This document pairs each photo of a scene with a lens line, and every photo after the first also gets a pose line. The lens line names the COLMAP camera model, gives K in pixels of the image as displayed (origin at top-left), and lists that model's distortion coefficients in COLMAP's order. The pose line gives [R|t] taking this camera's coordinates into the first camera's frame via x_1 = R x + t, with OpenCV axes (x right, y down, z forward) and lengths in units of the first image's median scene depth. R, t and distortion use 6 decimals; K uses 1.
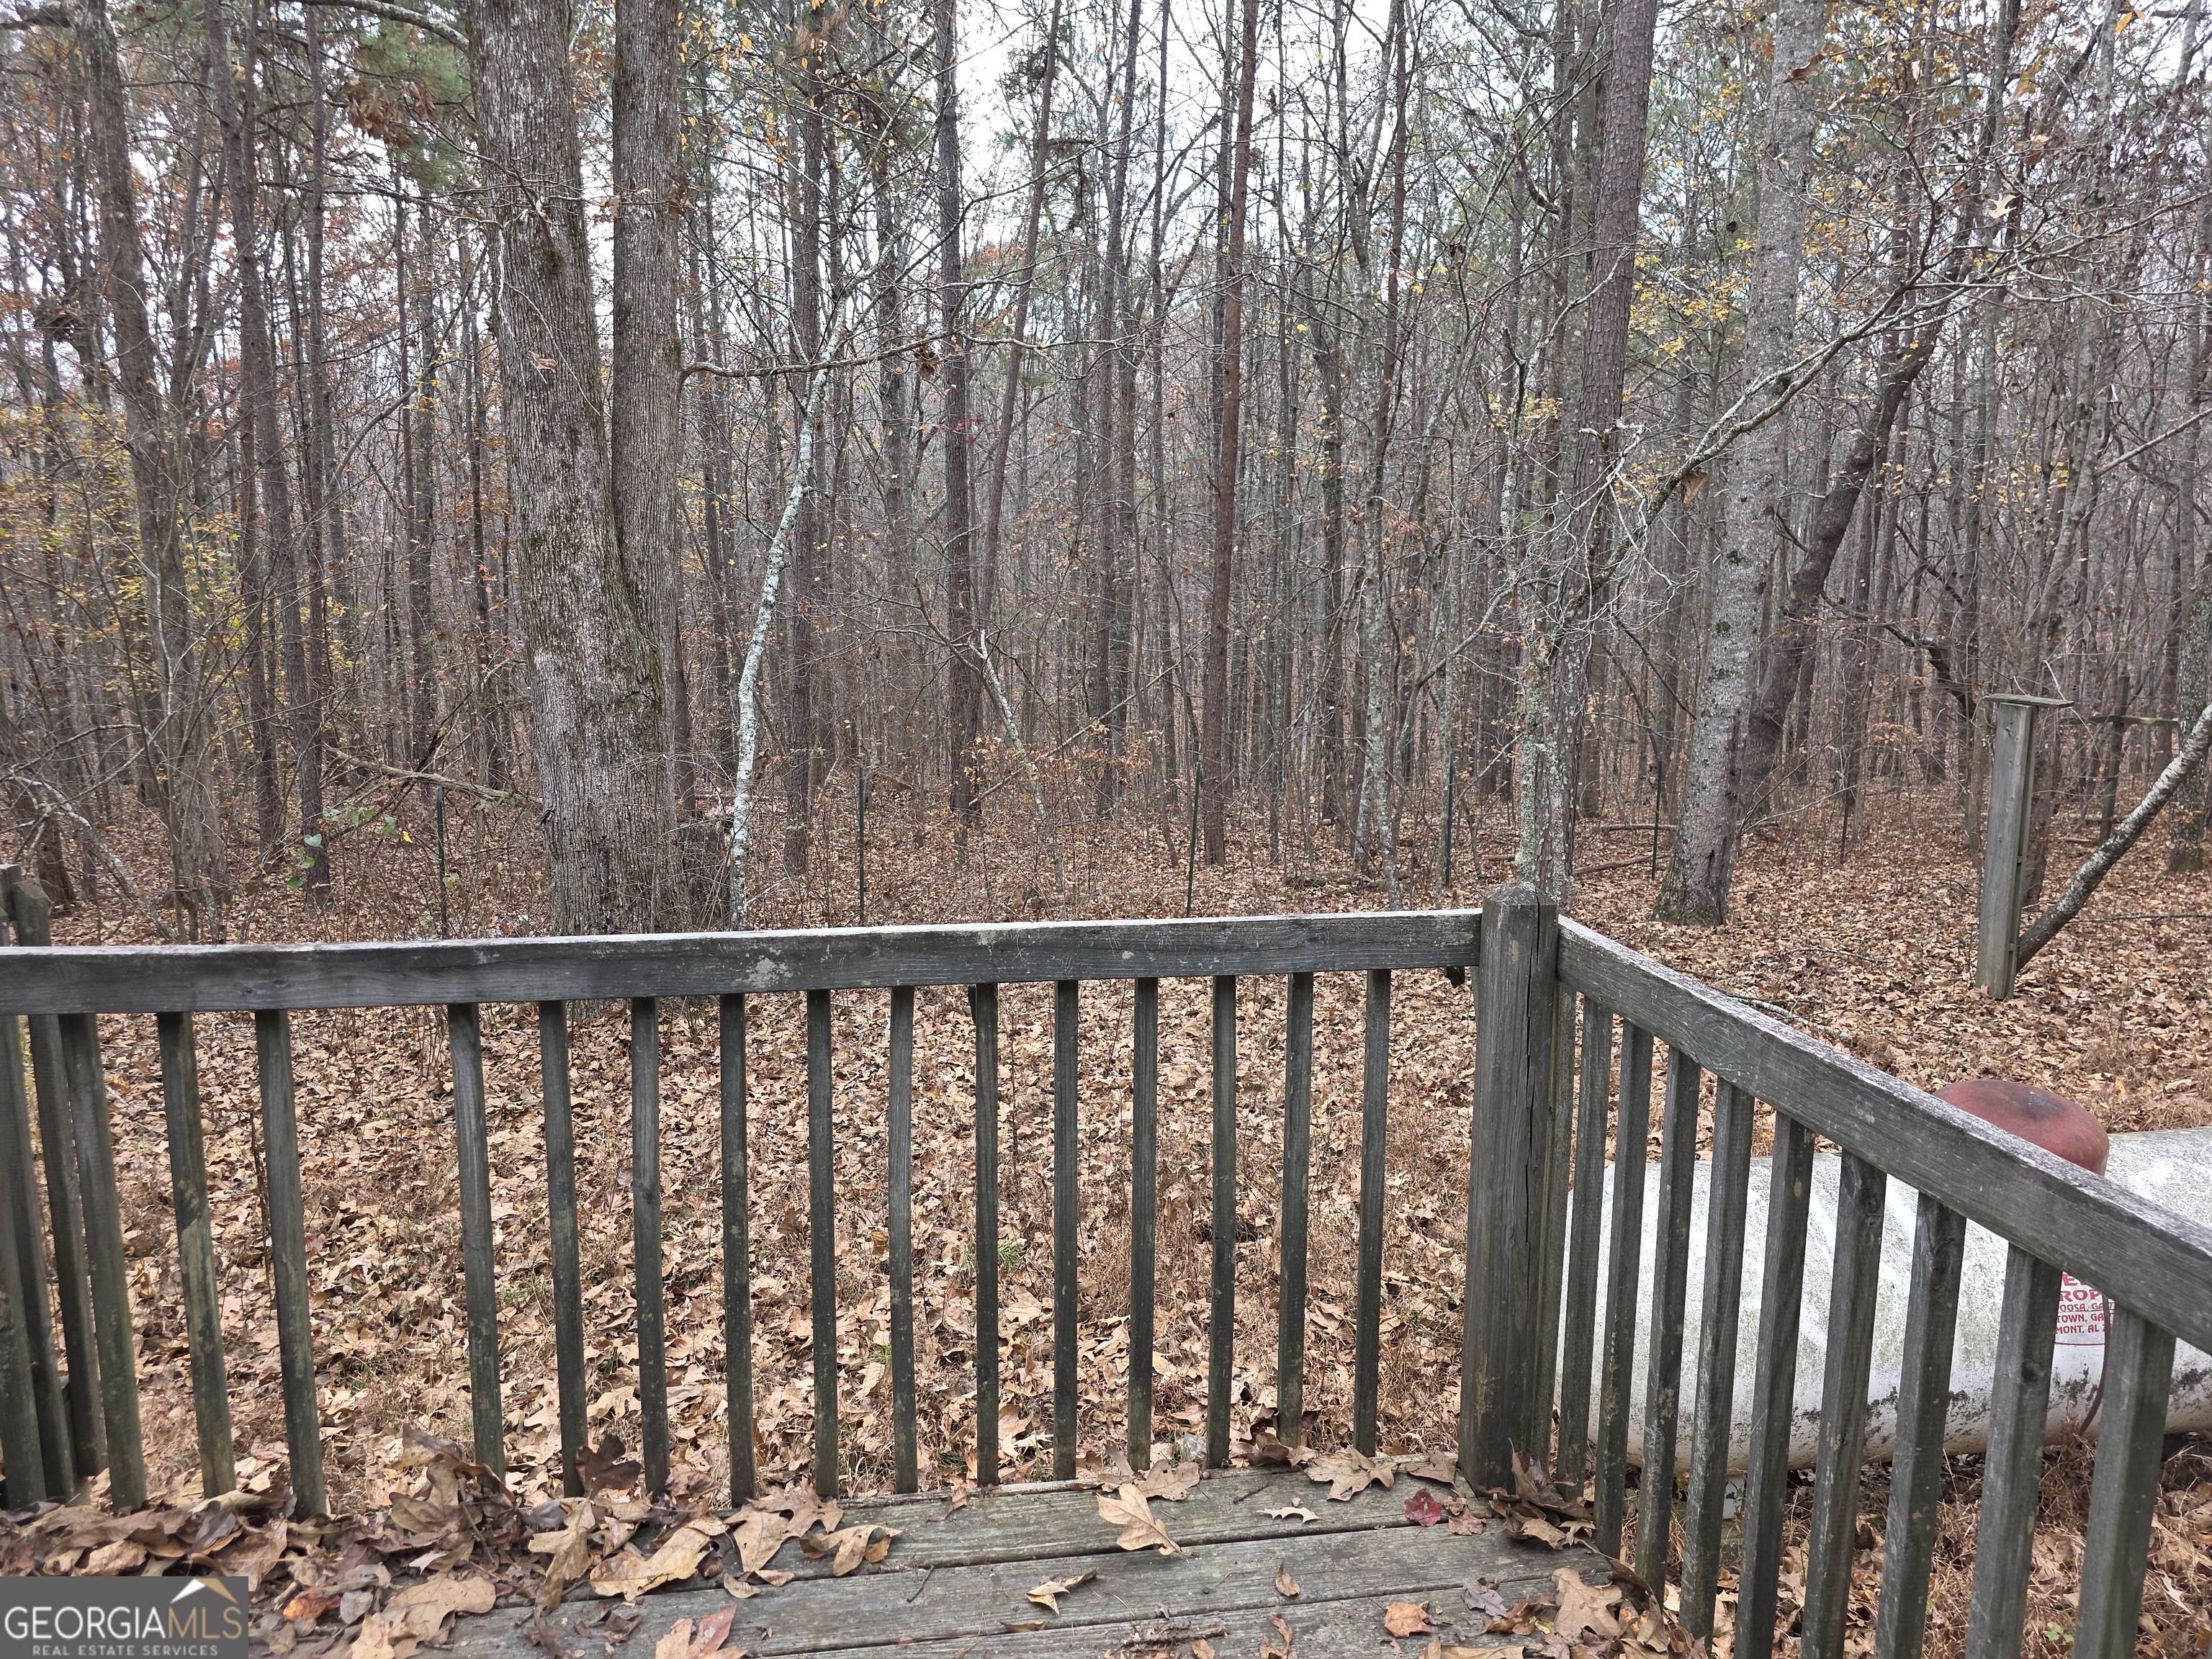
lens RADIAL K [[1492.1, 0, 1105.6], [0, 1492.1, 847.8], [0, 0, 1]] dist [0.036341, -0.028849]
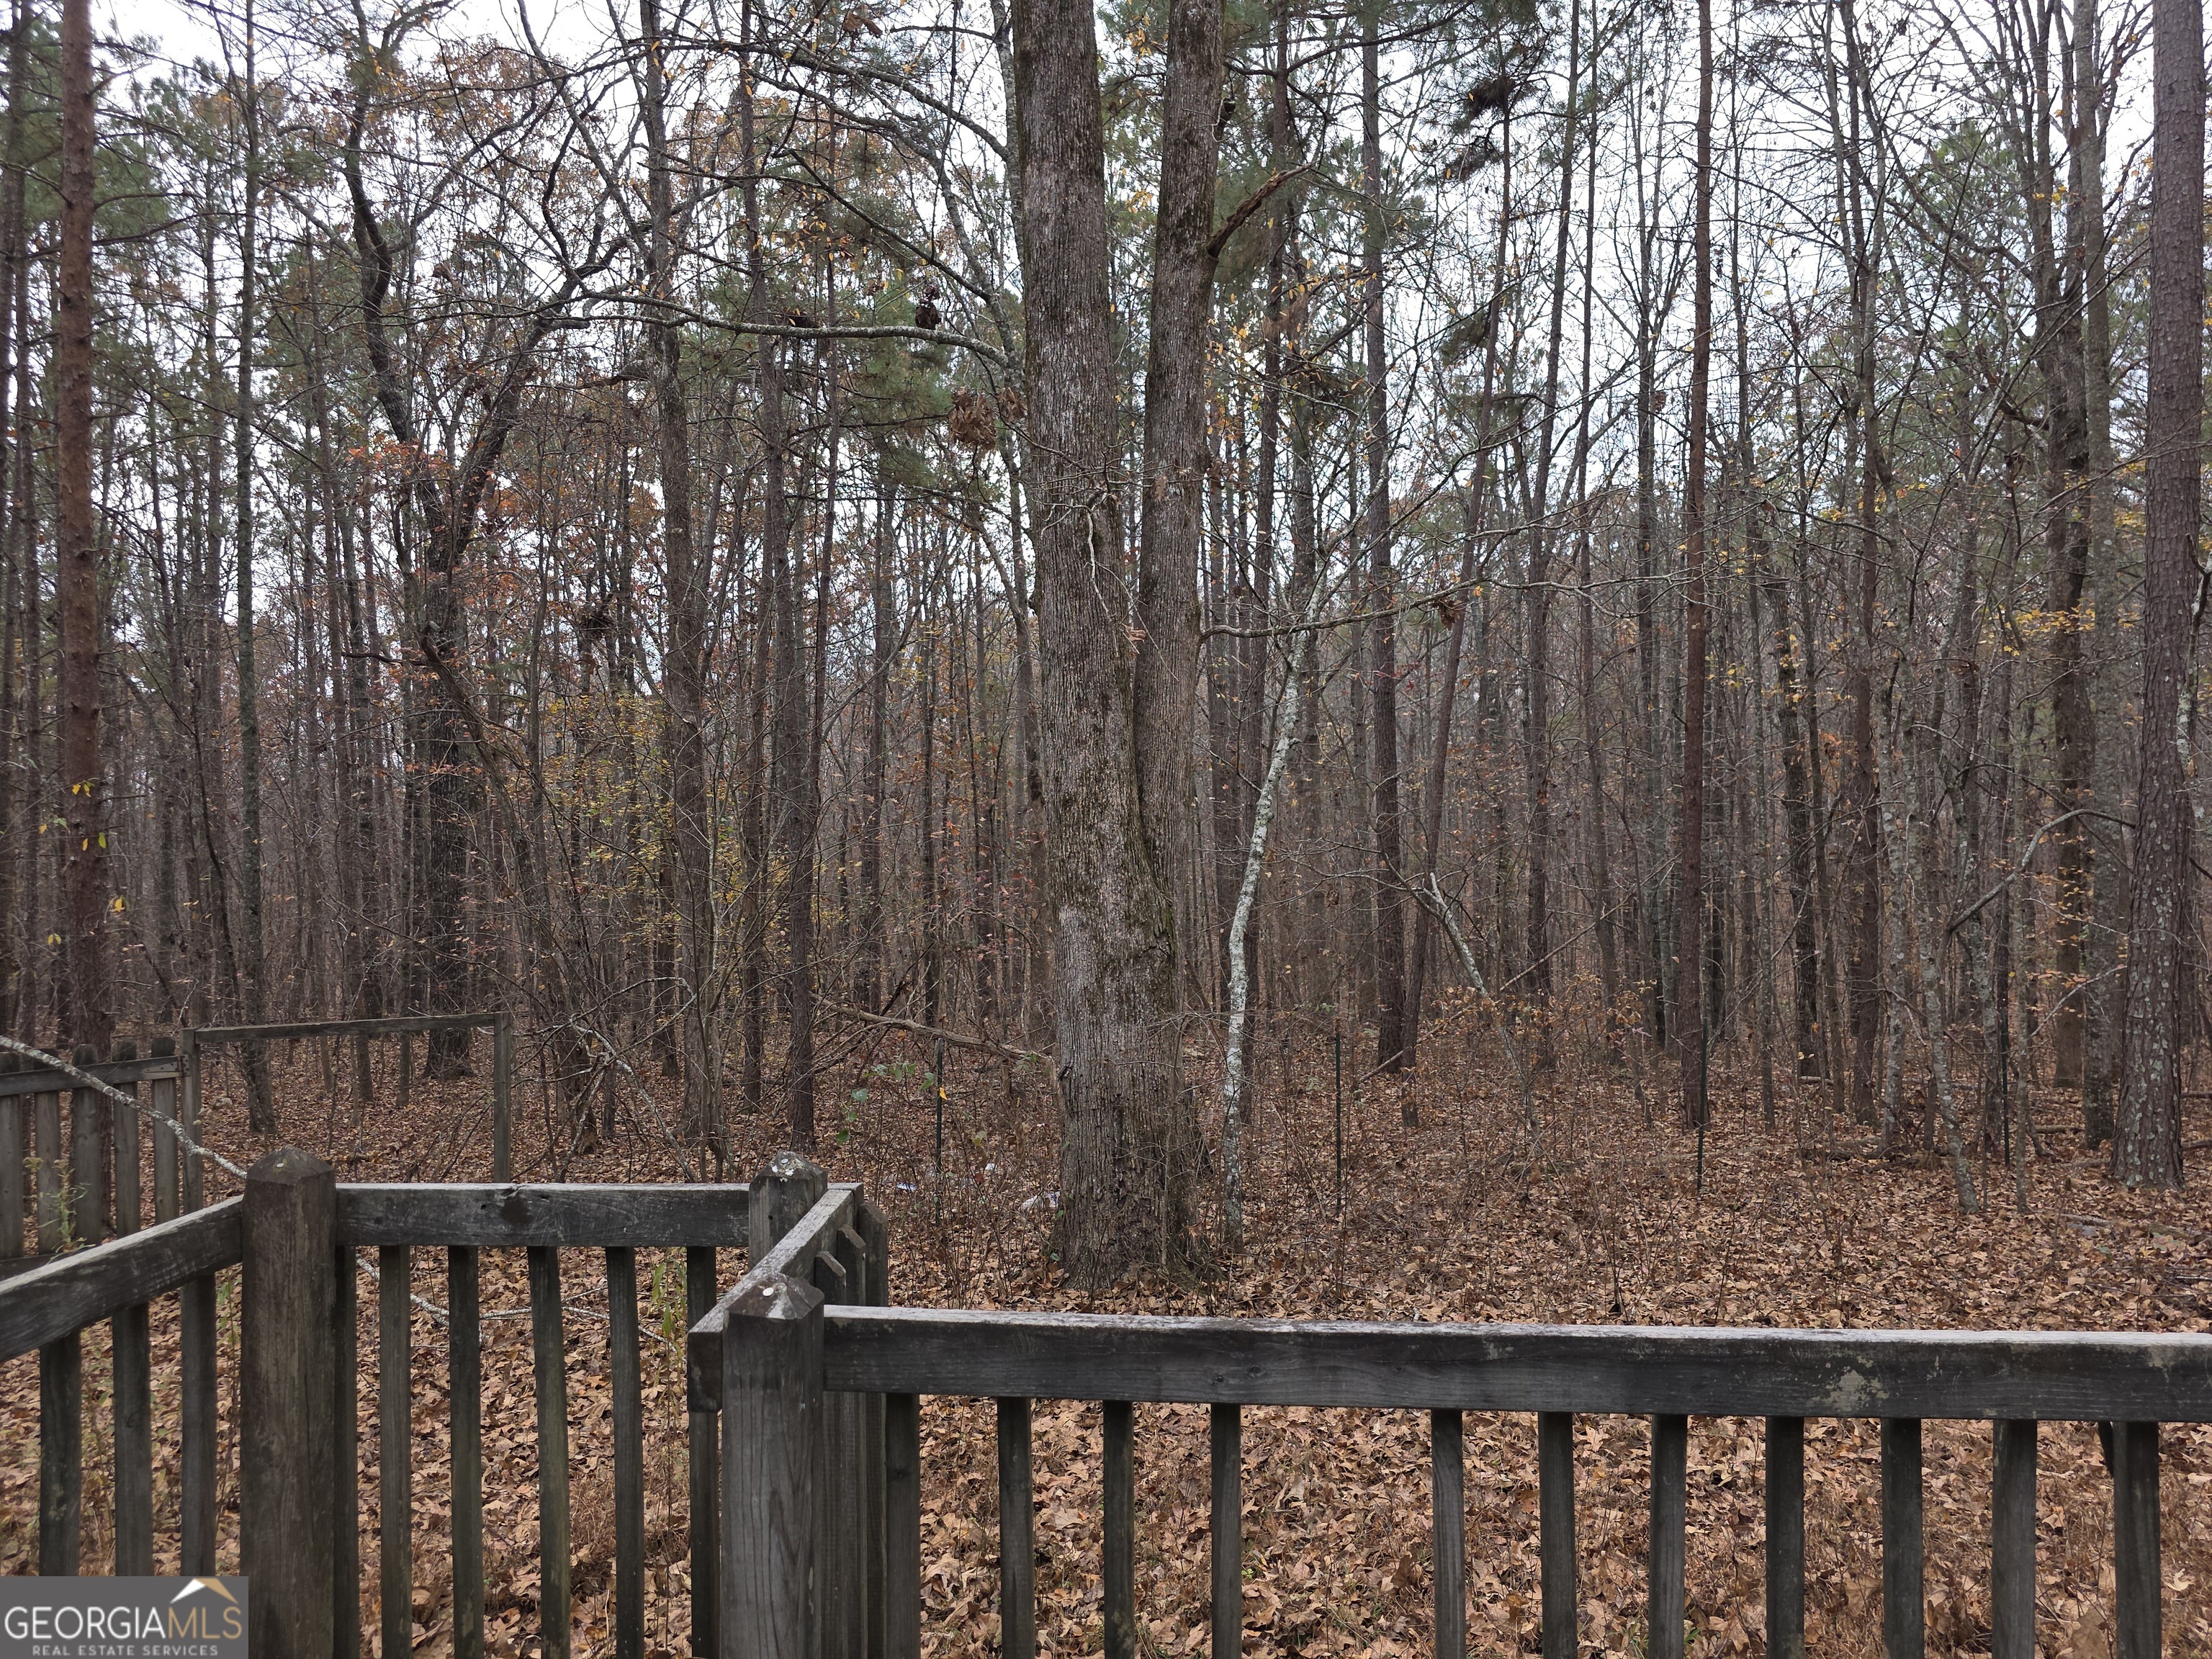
lens RADIAL K [[1492.1, 0, 1115.4], [0, 1492.1, 825.7], [0, 0, 1]] dist [0.036341, -0.028849]
pose [[0.971677, -0.020287, -0.235442, -0.108774], [-0.020539, 0.985288, -0.169666, -0.016219], [0.235420, 0.169697, 0.956964, 0.037883]]
